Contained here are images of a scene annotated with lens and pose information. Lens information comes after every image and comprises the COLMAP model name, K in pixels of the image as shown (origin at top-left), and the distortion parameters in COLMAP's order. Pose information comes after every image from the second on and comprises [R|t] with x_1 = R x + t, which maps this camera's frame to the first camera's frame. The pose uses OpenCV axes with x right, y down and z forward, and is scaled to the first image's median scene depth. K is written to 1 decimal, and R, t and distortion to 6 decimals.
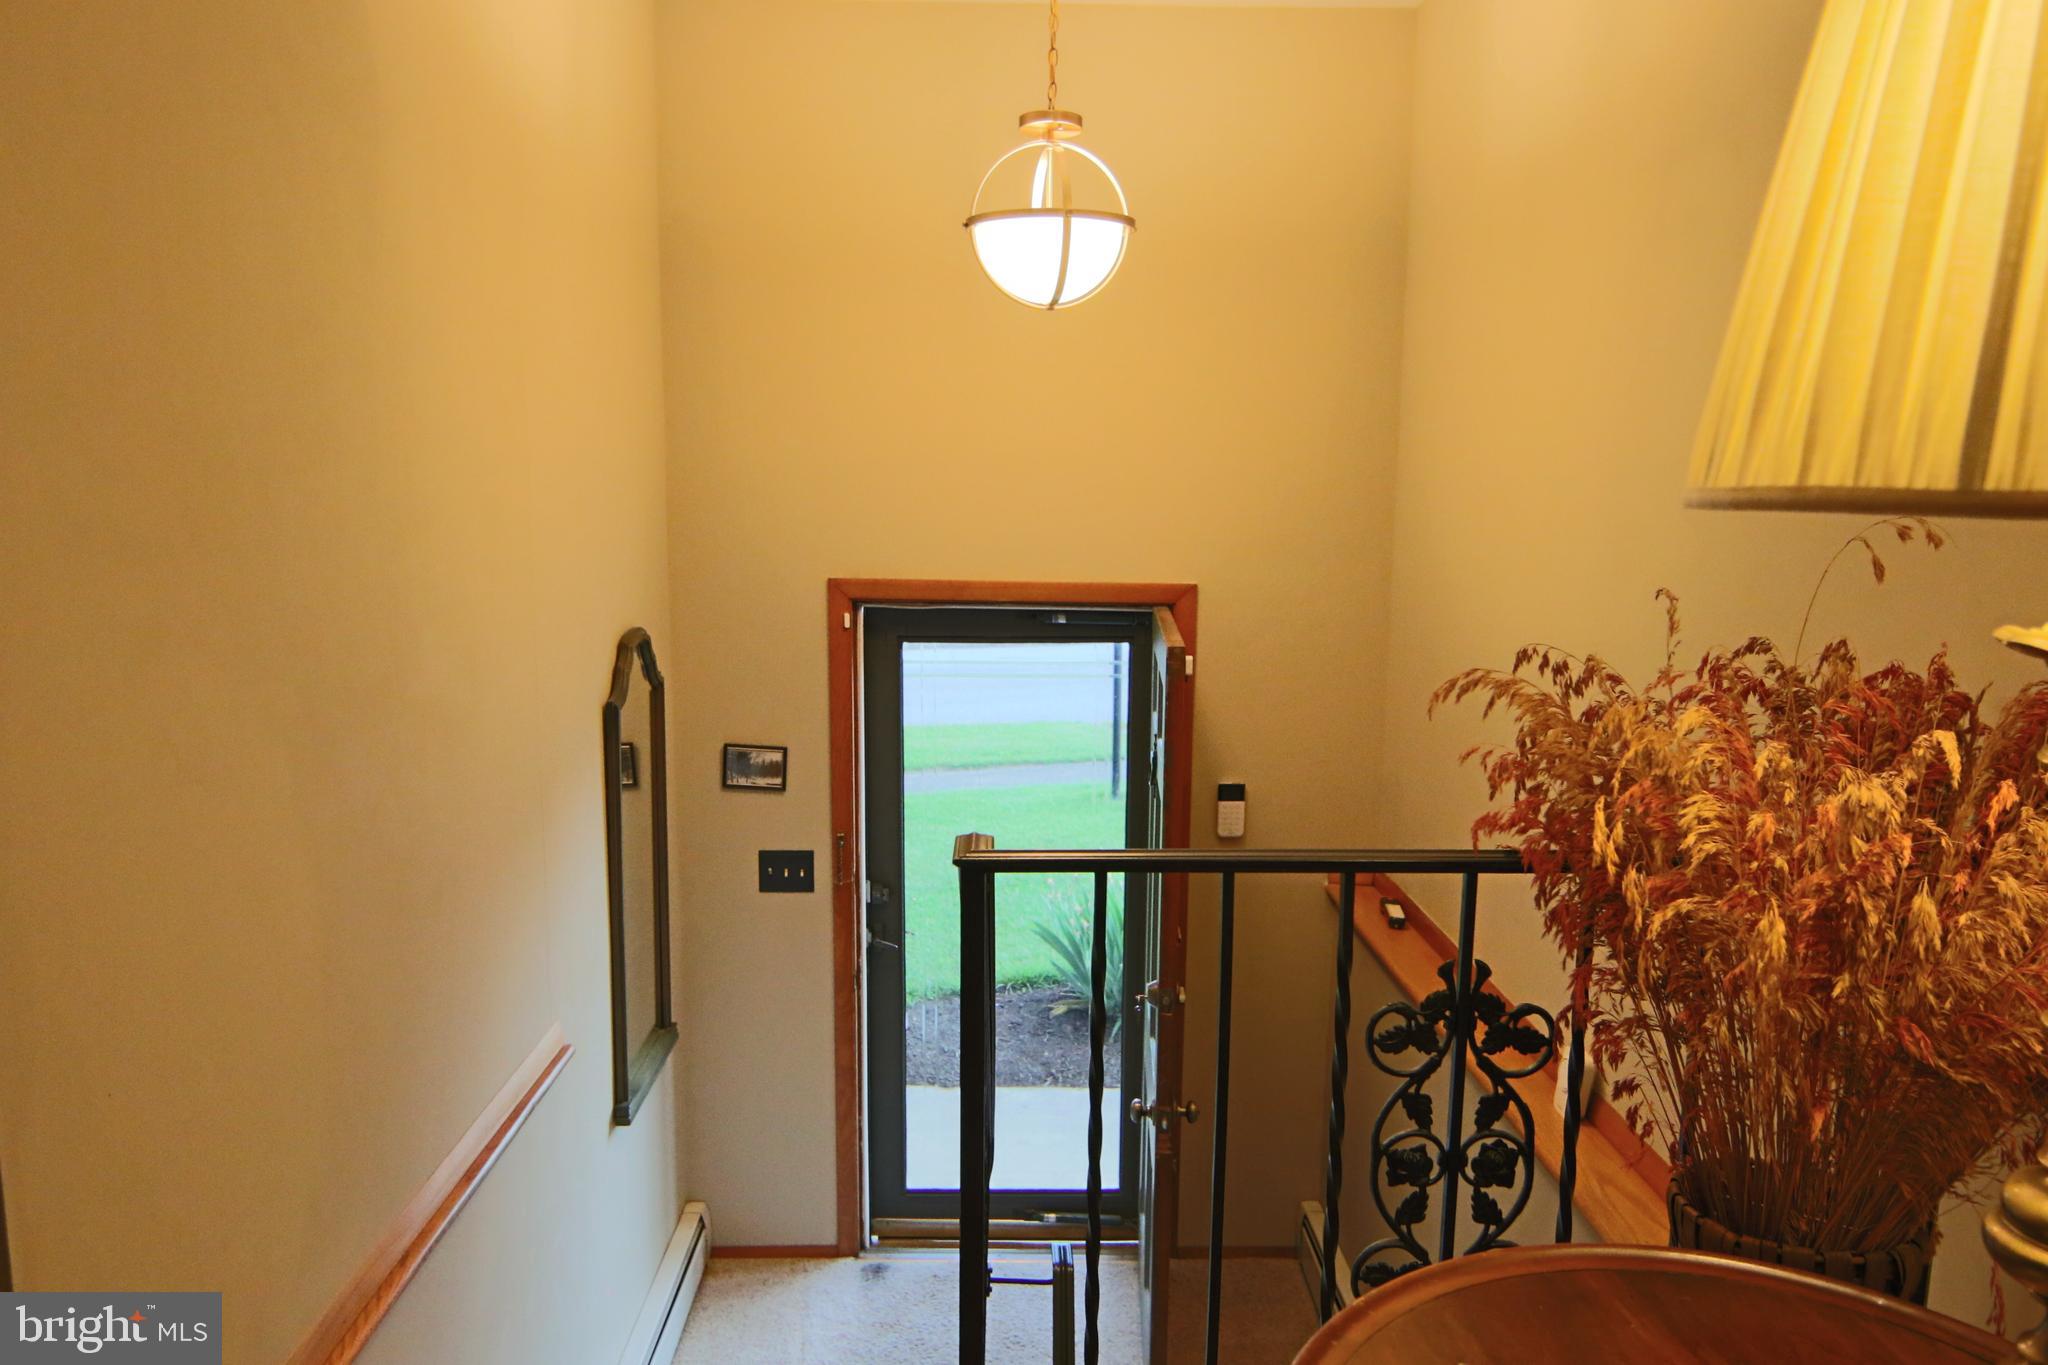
lens RADIAL K [[1441.9, 0, 1022.5], [0, 1441.9, 704.0], [0, 0, 1]] dist [-0.018712, 0.004555]
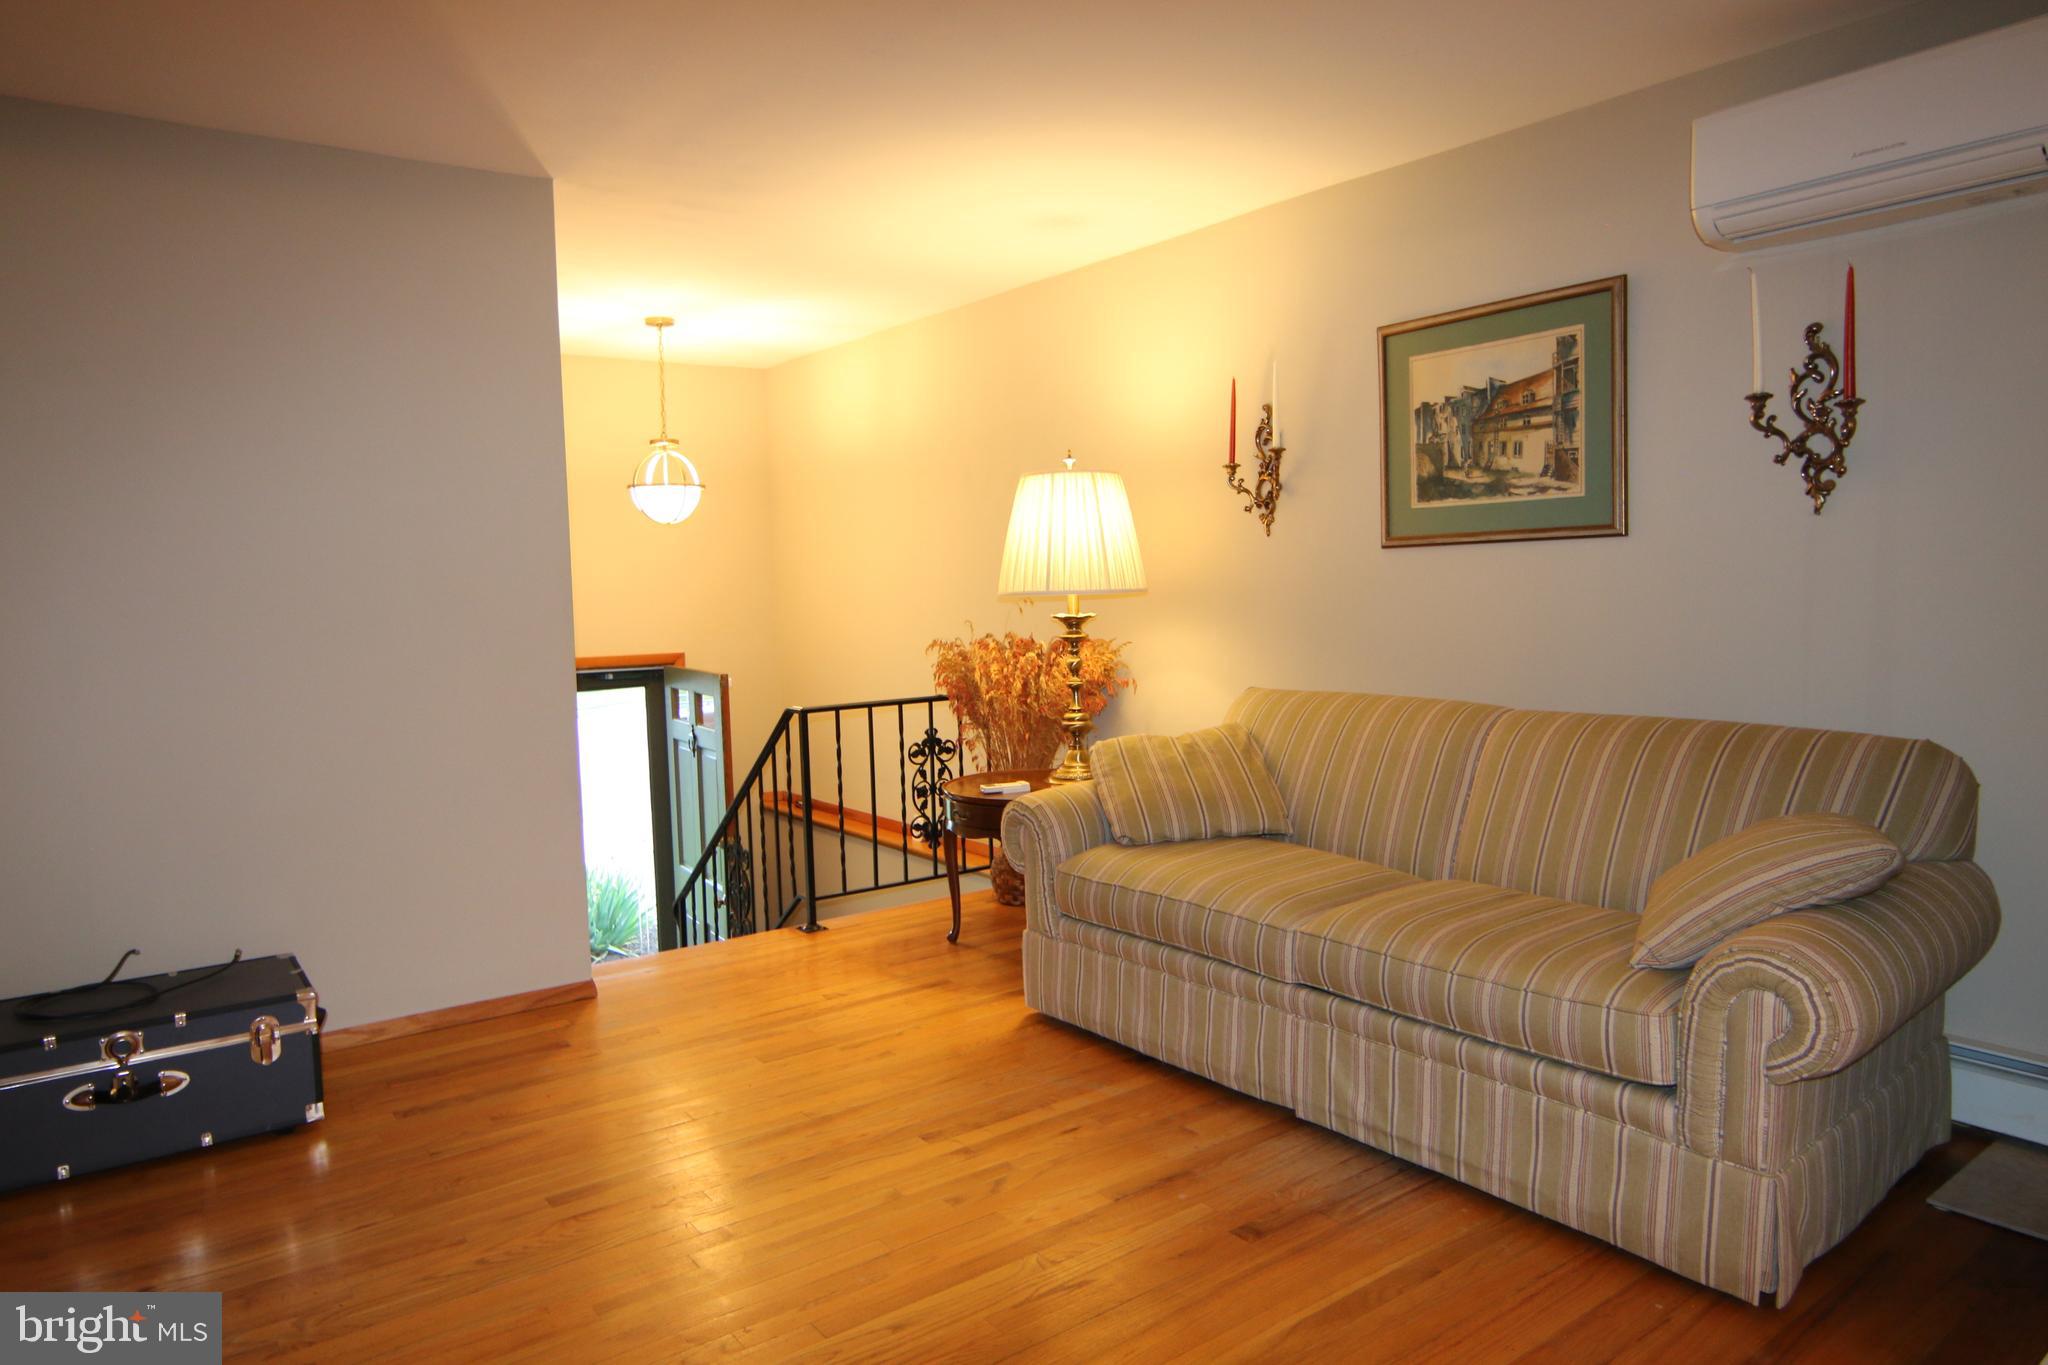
lens RADIAL K [[1295.1, 0, 1027.2], [0, 1295.1, 680.0], [0, 0, 1]] dist [-0.020337, 0.007723]
pose [[0.809544, -0.069810, 0.582894, -1.316876], [0.122987, 0.991039, -0.052118, 0.252027], [-0.574032, 0.113880, 0.810875, -1.683769]]
